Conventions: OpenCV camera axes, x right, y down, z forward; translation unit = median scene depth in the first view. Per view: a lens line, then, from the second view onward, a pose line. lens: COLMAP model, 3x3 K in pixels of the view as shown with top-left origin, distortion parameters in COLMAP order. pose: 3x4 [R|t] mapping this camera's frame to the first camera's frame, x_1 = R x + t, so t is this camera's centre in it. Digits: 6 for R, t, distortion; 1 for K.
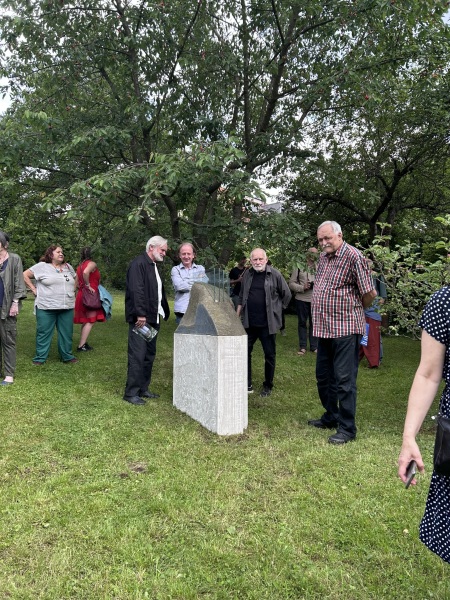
lens RADIAL K [[449.5, 0, 219.0], [0, 449.5, 308.5], [0, 0, 1]] dist [0.048803, -0.058998]
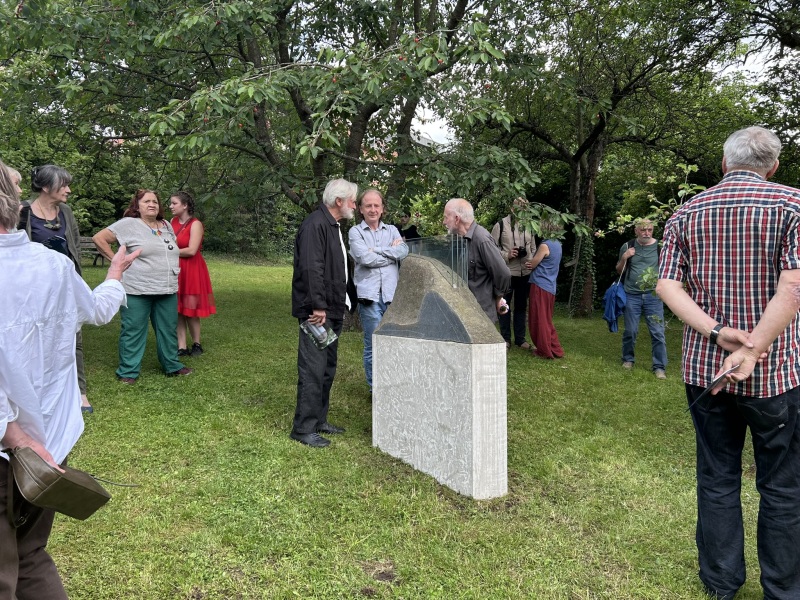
lens RADIAL K [[599.3, 0, 386.4], [0, 599.3, 306.2], [0, 0, 1]] dist [0.048803, -0.058998]
pose [[0.992087, -0.013351, 0.124839, -0.184172], [0.006196, 0.998325, 0.057522, -0.033689], [-0.125398, -0.056293, 0.990508, 0.152442]]
